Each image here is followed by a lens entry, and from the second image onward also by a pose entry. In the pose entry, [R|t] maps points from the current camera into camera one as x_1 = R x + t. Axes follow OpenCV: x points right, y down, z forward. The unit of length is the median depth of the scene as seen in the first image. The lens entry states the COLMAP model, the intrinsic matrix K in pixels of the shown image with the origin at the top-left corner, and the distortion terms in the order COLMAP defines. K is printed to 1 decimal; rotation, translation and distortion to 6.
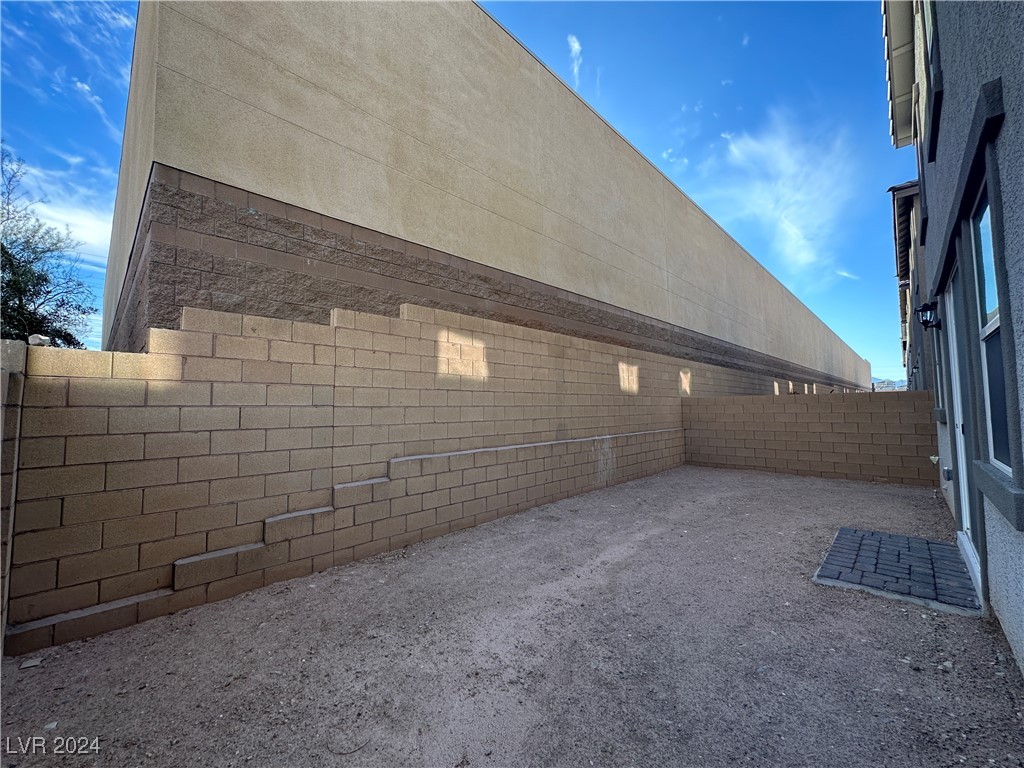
lens RADIAL K [[407.7, 0, 512.8], [0, 407.7, 383.3], [0, 0, 1]] dist [-0.000491, -0.000184]
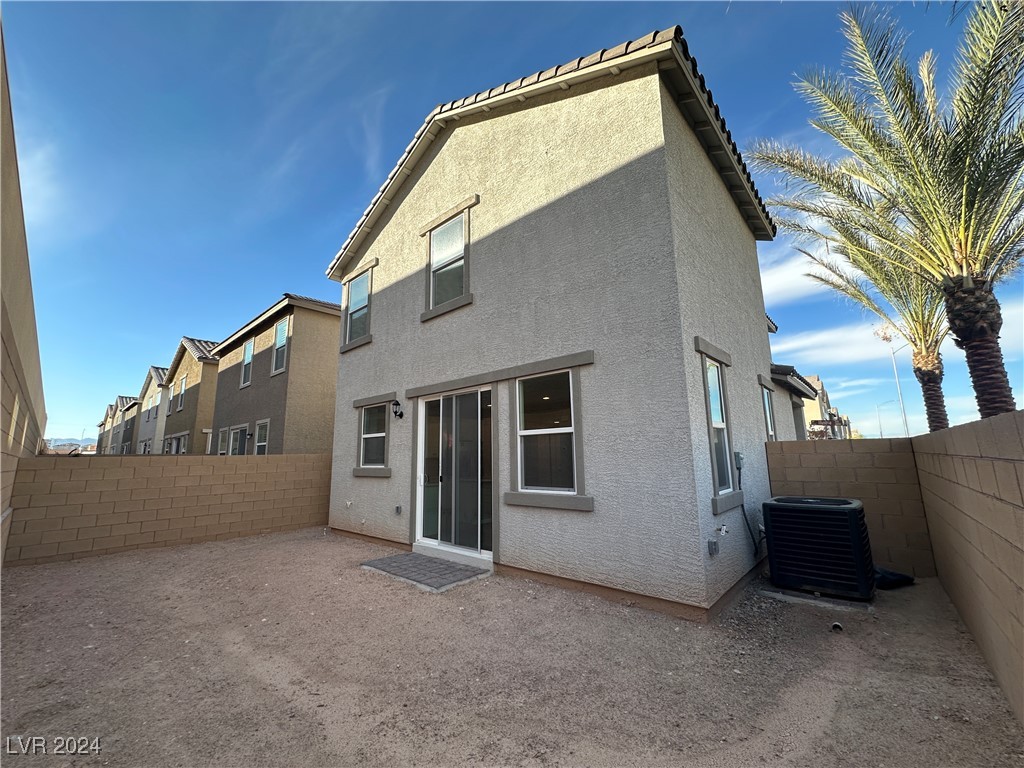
lens RADIAL K [[407.7, 0, 512.2], [0, 407.7, 385.6], [0, 0, 1]] dist [-0.000491, -0.000184]
pose [[-0.040542, 0.184819, 0.981936, -0.776619], [-0.043783, 0.981471, -0.186539, 0.031257], [-0.998218, -0.050555, -0.031699, 0.803944]]
